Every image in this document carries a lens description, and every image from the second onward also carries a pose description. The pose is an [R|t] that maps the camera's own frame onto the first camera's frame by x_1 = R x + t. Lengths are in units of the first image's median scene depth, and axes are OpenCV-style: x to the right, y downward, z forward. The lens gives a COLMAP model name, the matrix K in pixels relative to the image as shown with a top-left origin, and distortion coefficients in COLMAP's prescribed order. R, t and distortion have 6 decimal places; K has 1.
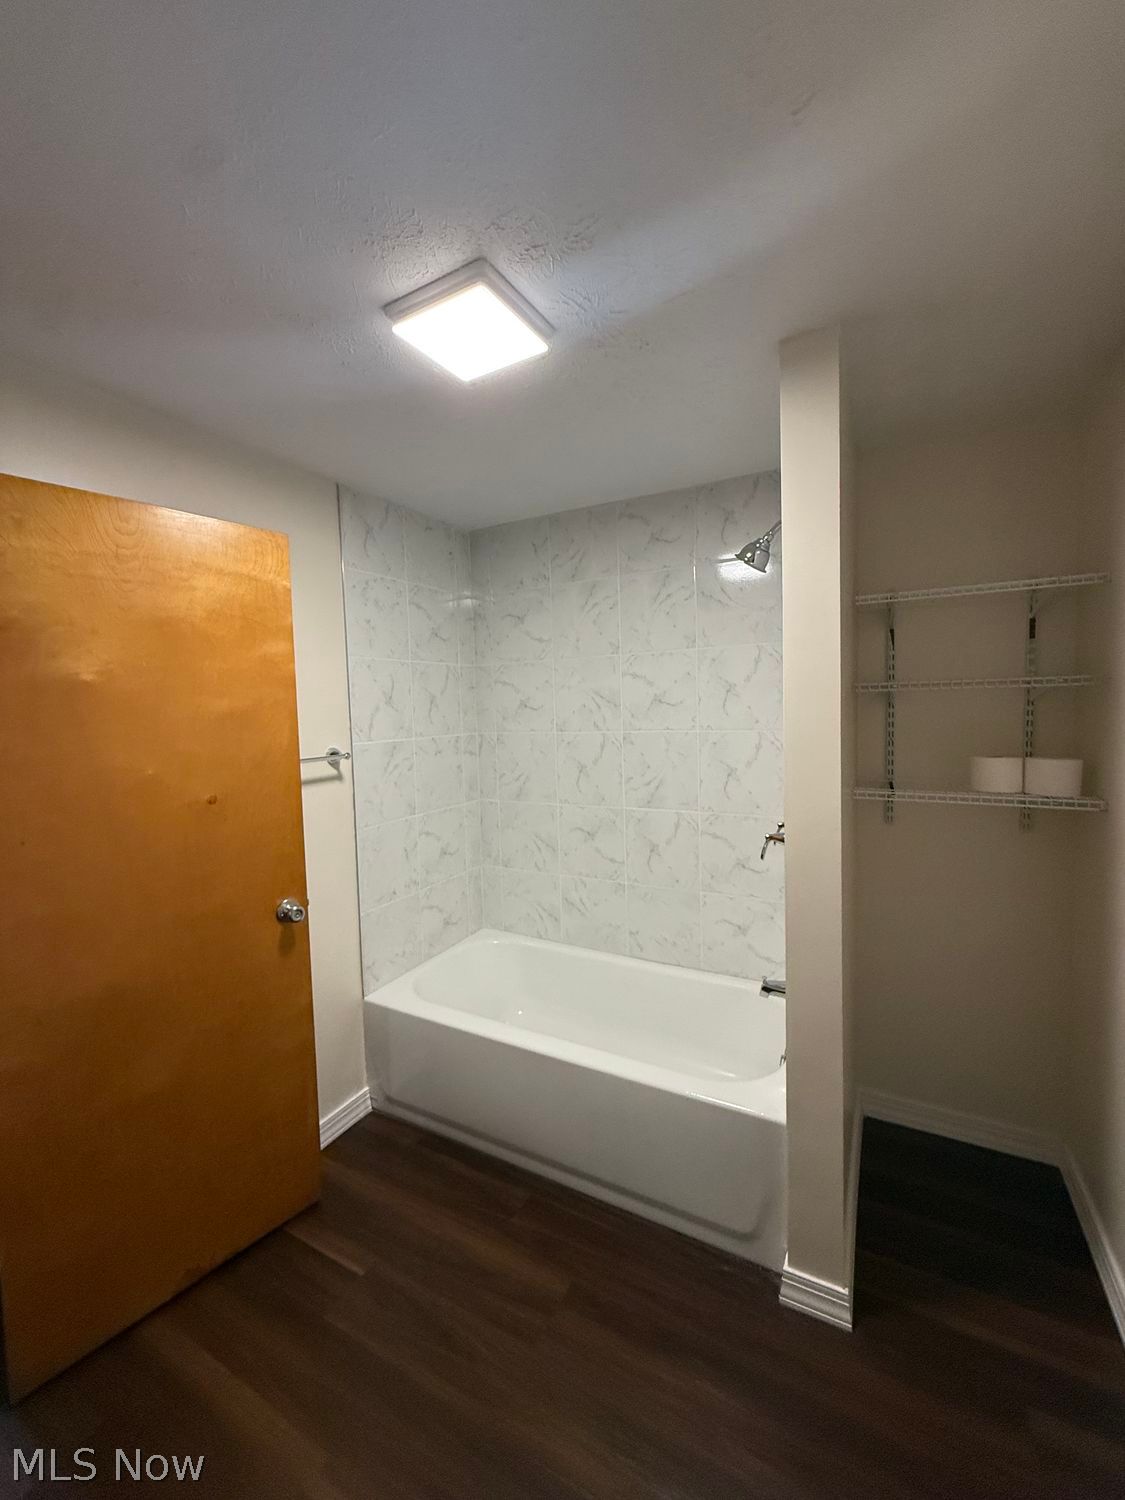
lens RADIAL K [[596.9, 0, 563.0], [0, 596.9, 747.6], [0, 0, 1]] dist [-0.002122, -0.000213]
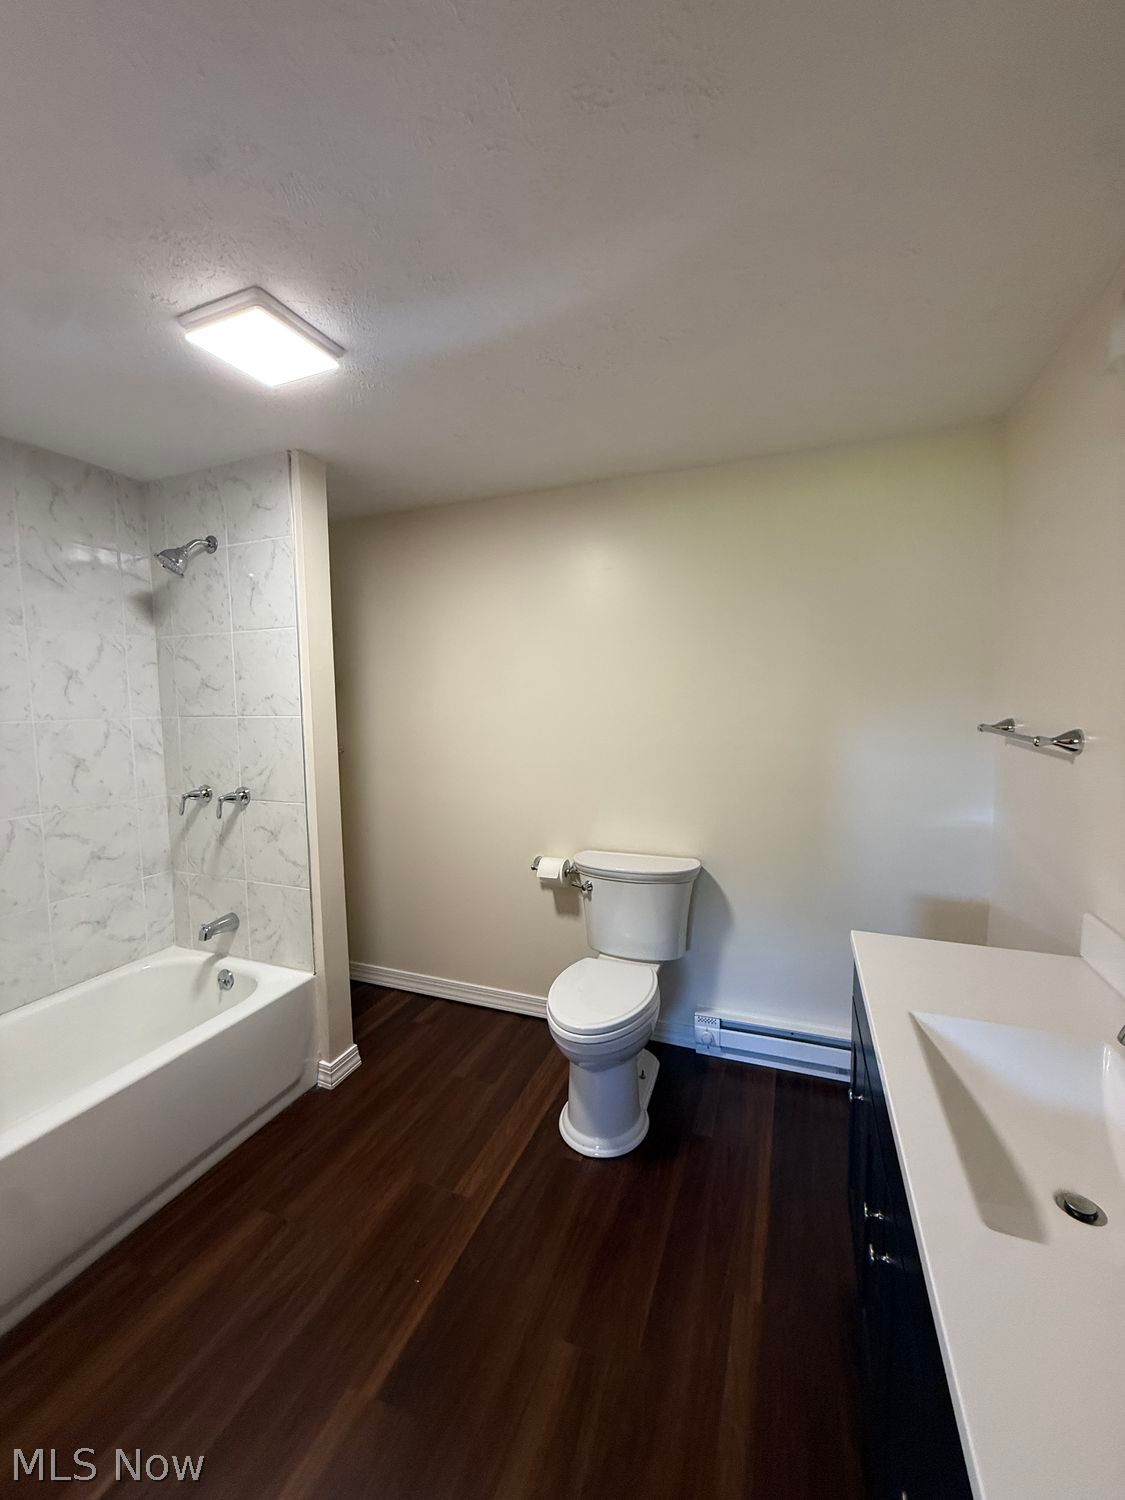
lens RADIAL K [[596.9, 0, 563.0], [0, 596.9, 747.6], [0, 0, 1]] dist [-0.002122, -0.000213]
pose [[-0.121562, -0.061482, 0.990678, -0.775884], [0.072383, 0.994873, 0.070624, 0.004990], [-0.989941, 0.080294, -0.116489, 0.356184]]
